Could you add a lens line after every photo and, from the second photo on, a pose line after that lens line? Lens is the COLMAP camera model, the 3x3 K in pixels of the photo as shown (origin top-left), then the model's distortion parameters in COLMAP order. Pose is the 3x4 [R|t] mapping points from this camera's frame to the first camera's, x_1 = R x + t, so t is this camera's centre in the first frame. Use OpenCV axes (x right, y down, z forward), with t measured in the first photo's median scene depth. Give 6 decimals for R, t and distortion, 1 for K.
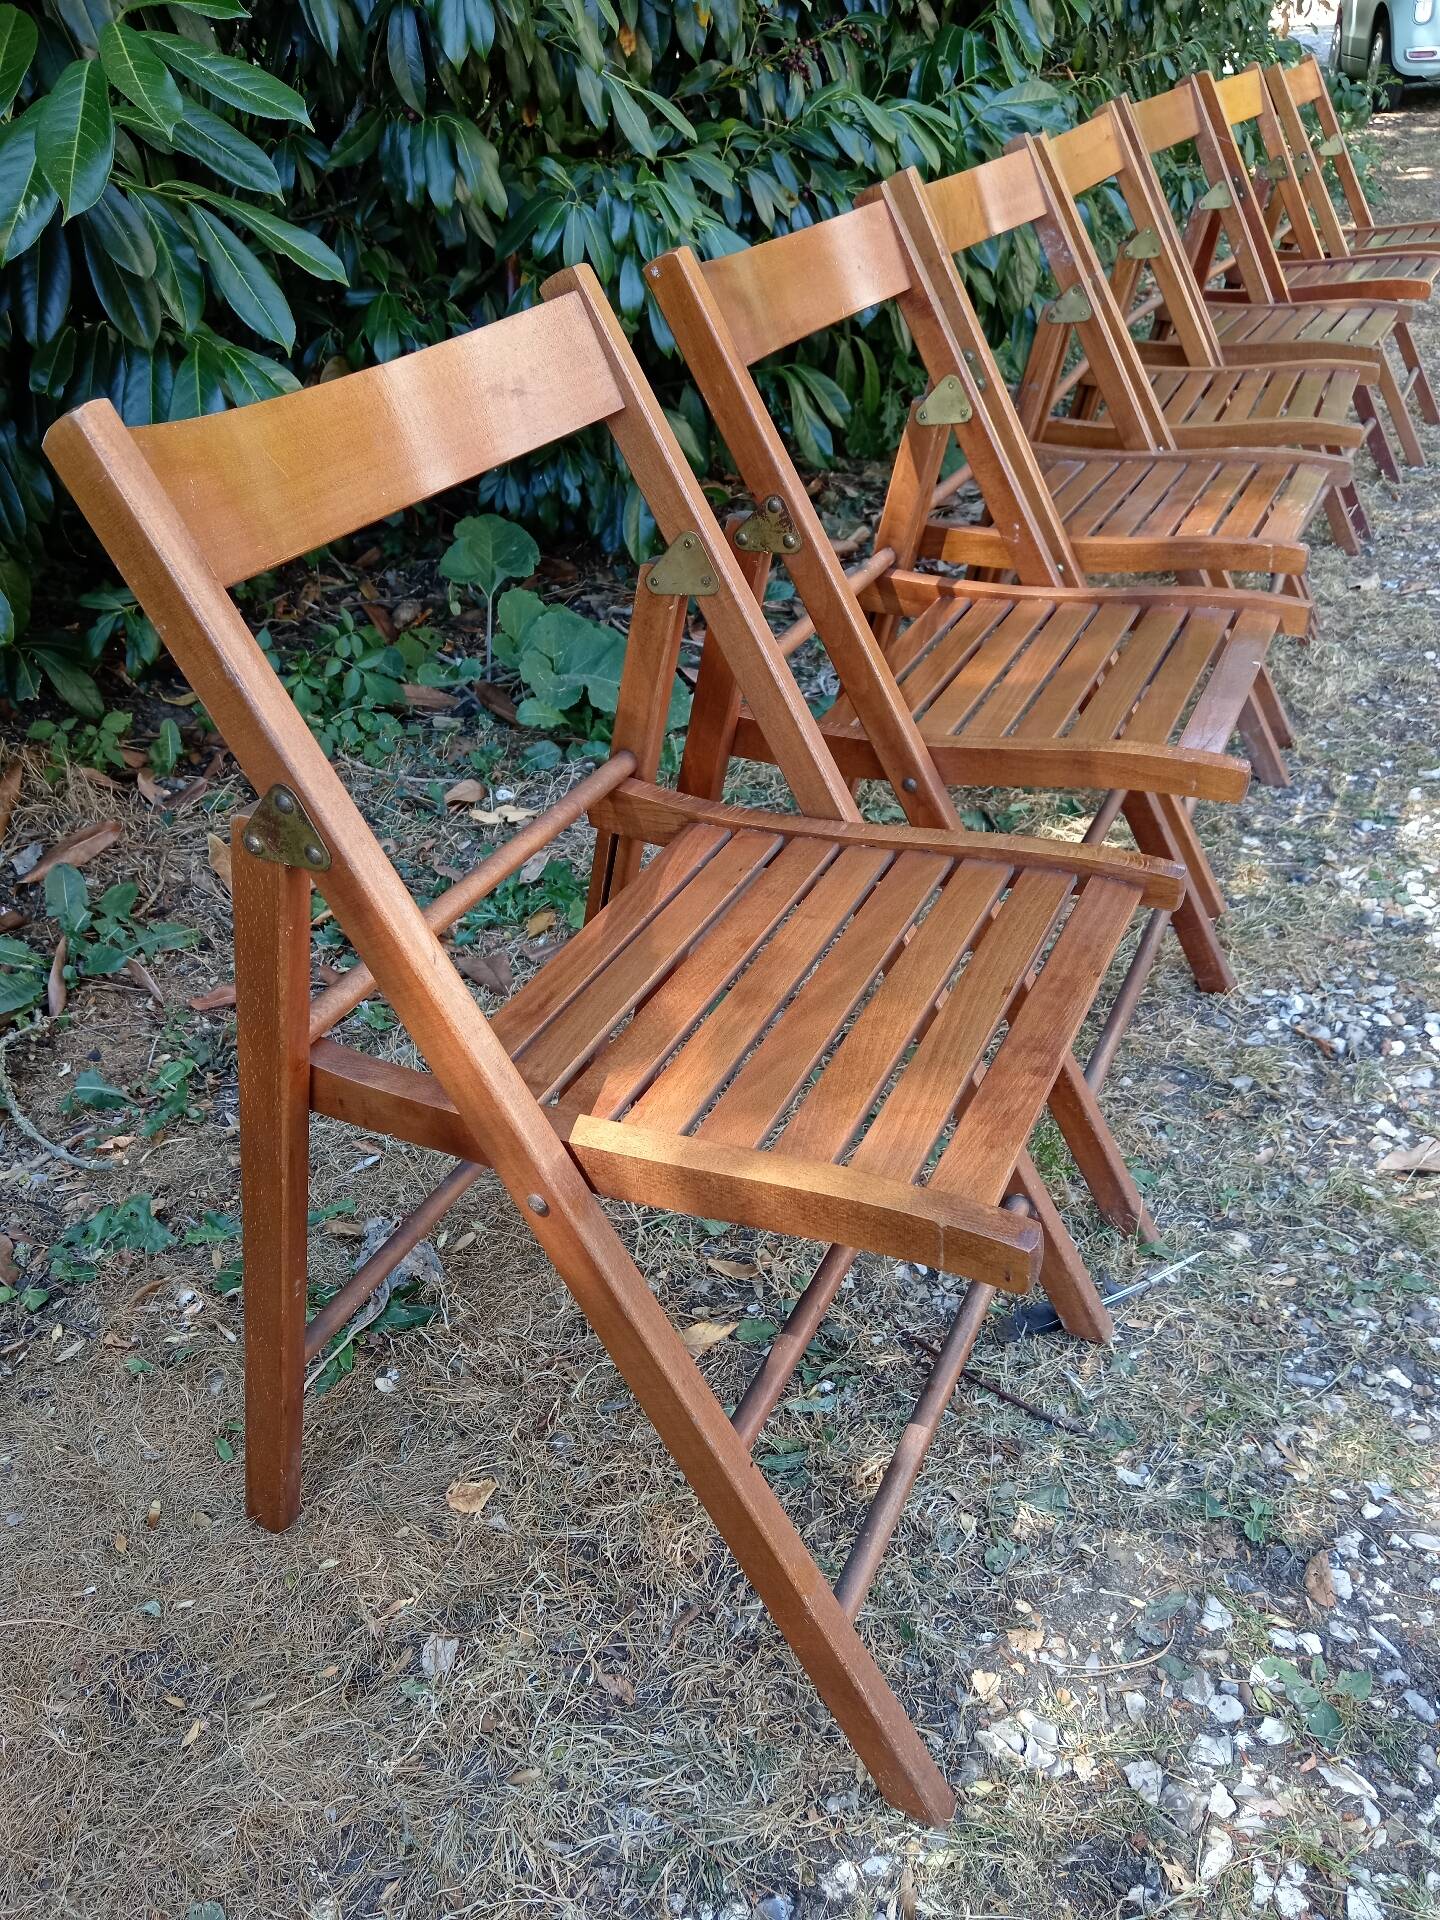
lens RADIAL K [[1496.1, 0, 713.7], [0, 1496.1, 957.2], [0, 0, 1]] dist [-0.005885, 0.007306]
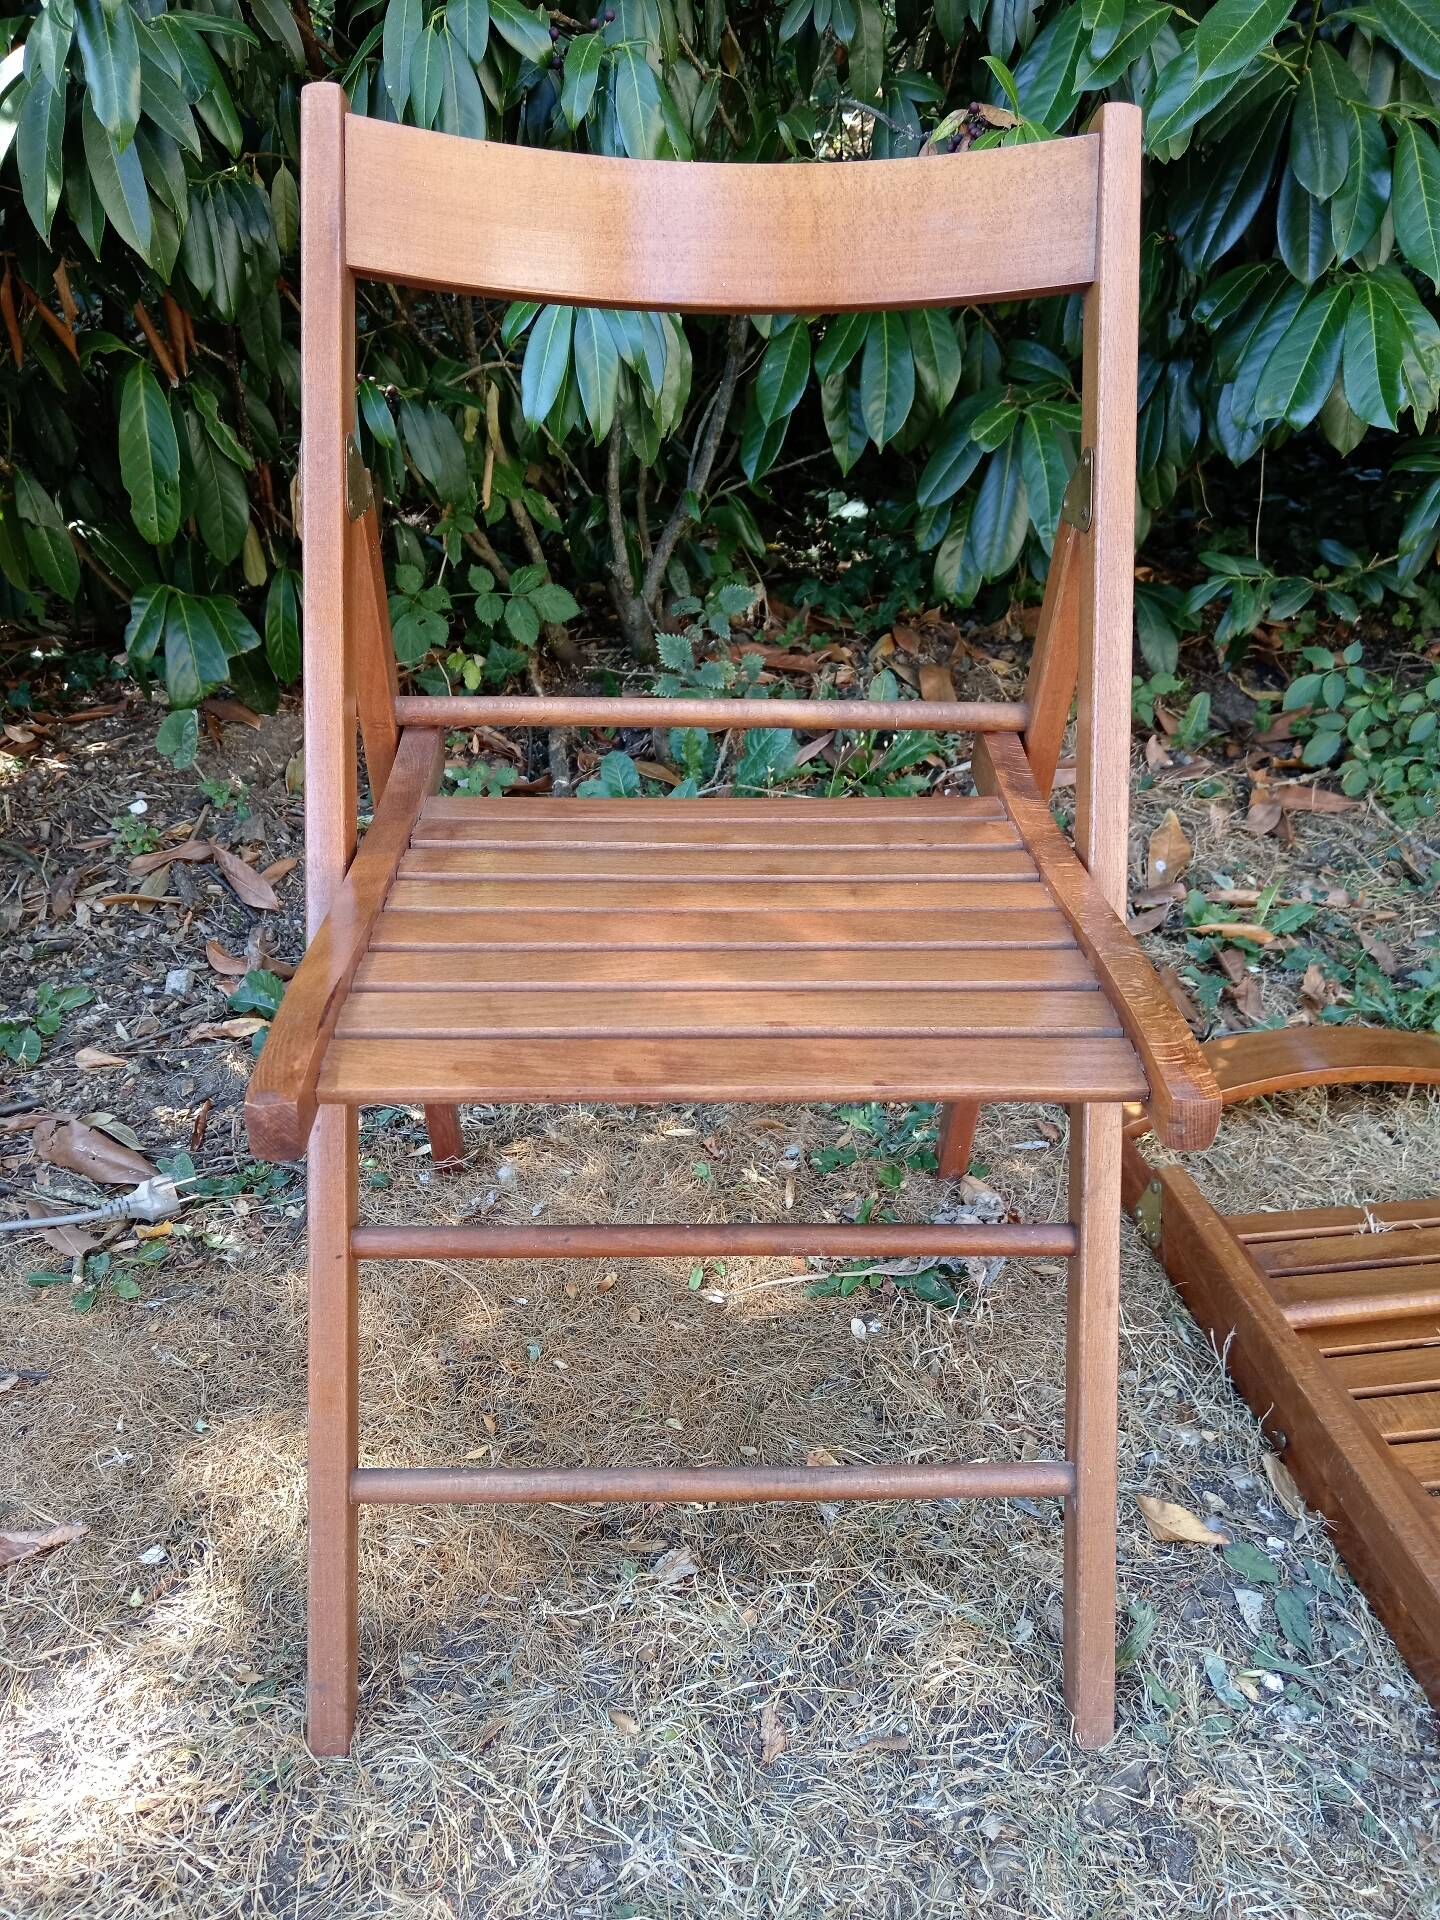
lens RADIAL K [[1496.1, 0, 706.8], [0, 1496.1, 951.5], [0, 0, 1]] dist [-0.005885, 0.007306]
pose [[0.619024, 0.415448, -0.666492, 0.224429], [-0.446631, 0.884264, 0.136371, -0.002202], [0.646010, 0.213259, 0.732933, 0.202809]]
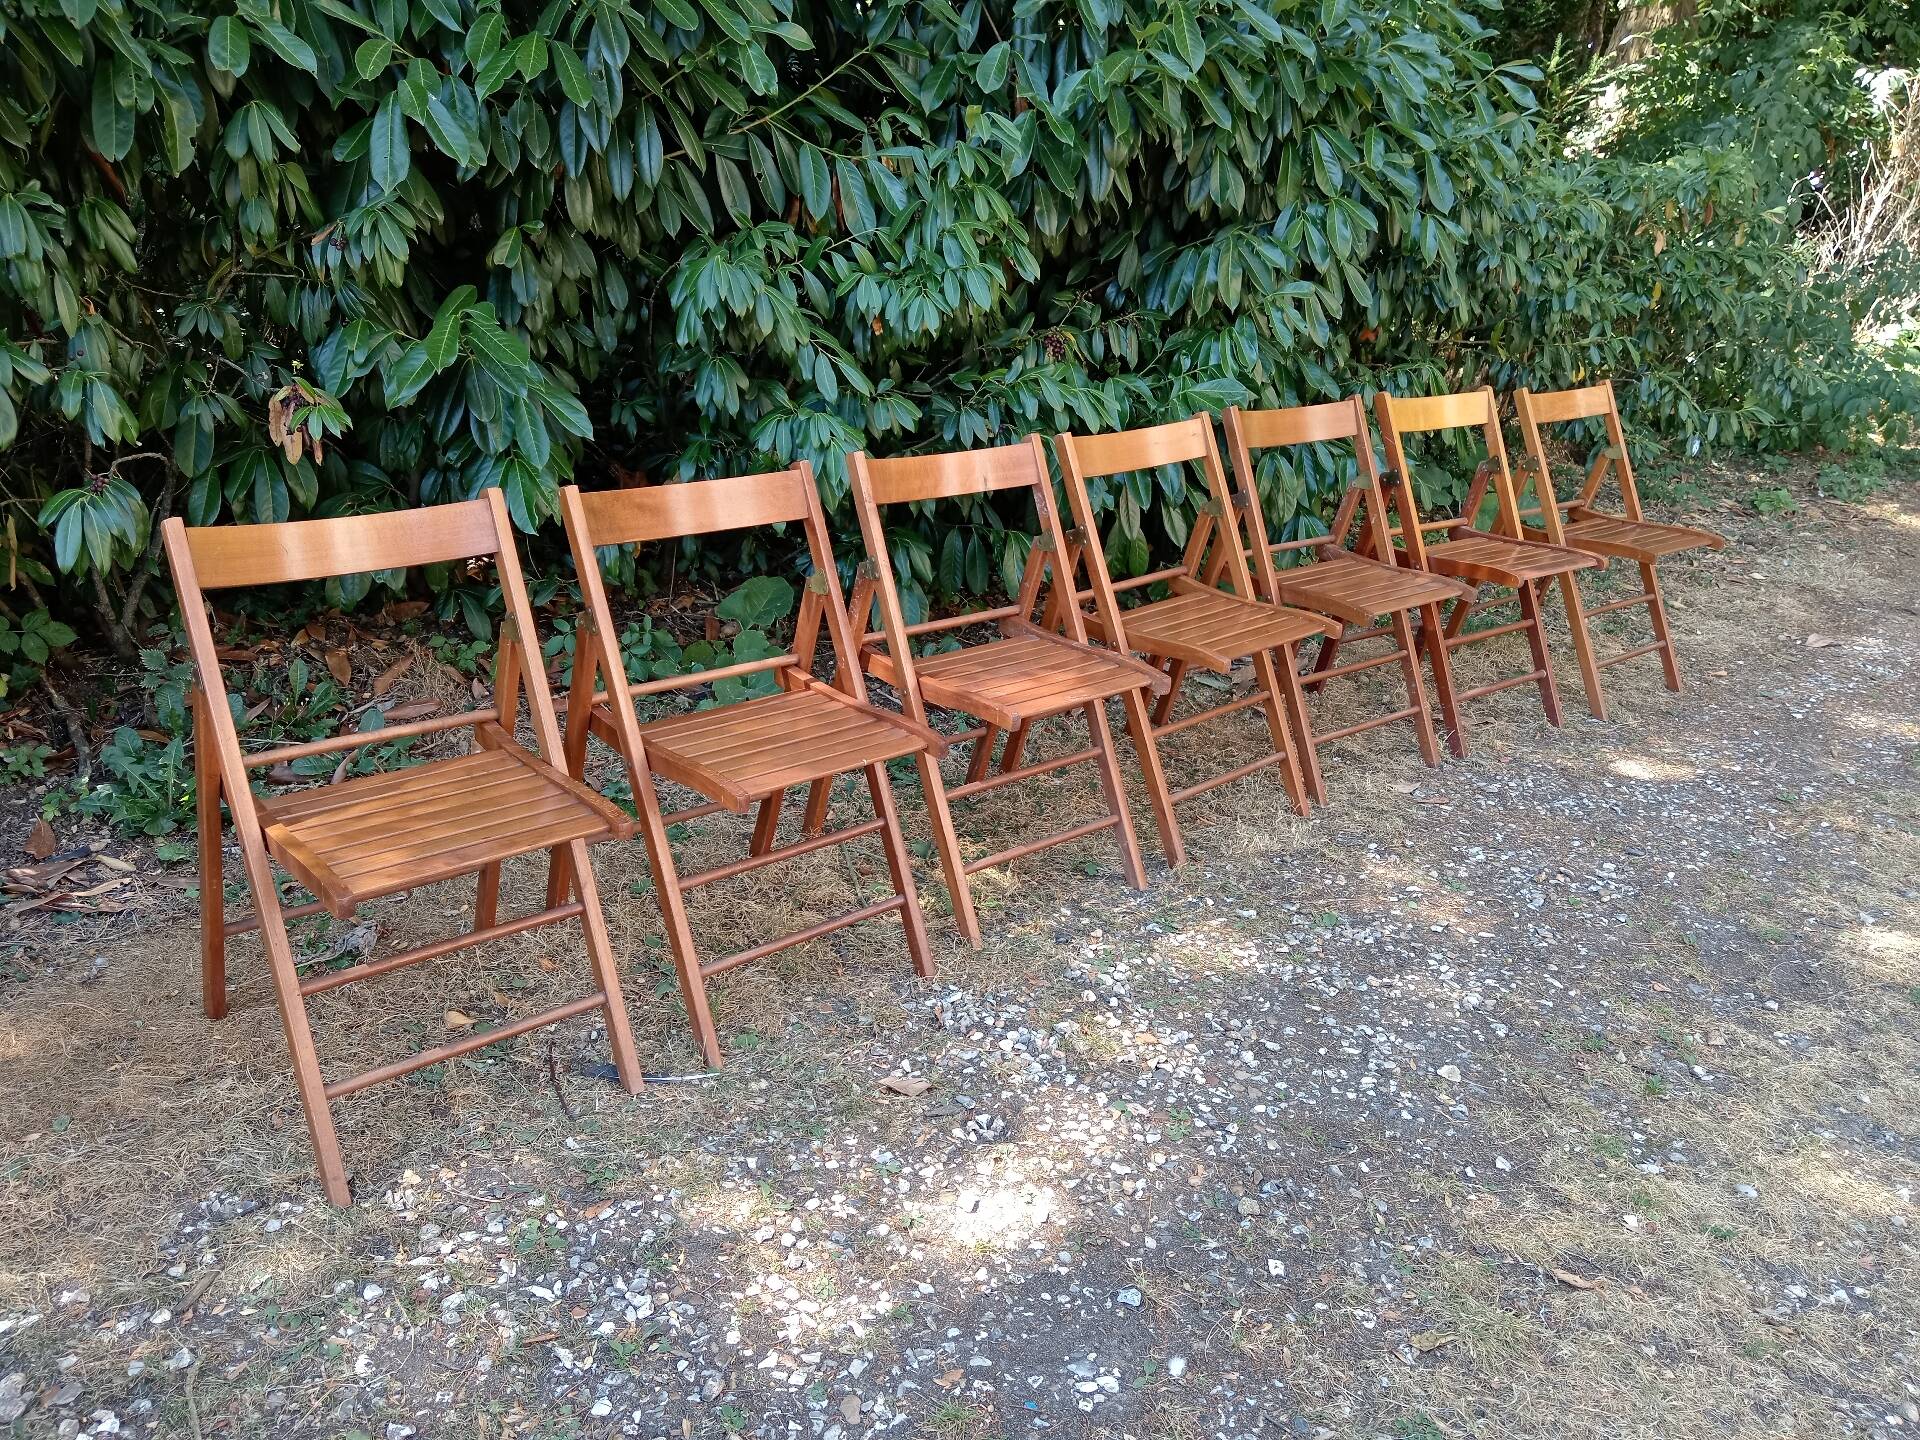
lens RADIAL K [[1496.1, 0, 952.5], [0, 1496.1, 725.7], [0, 0, 1]] dist [-0.005885, 0.007306]
pose [[0.909622, 0.257441, -0.326056, 1.019733], [-0.311506, 0.941946, -0.125309, -0.047691], [0.274868, 0.215552, 0.937009, -0.620138]]
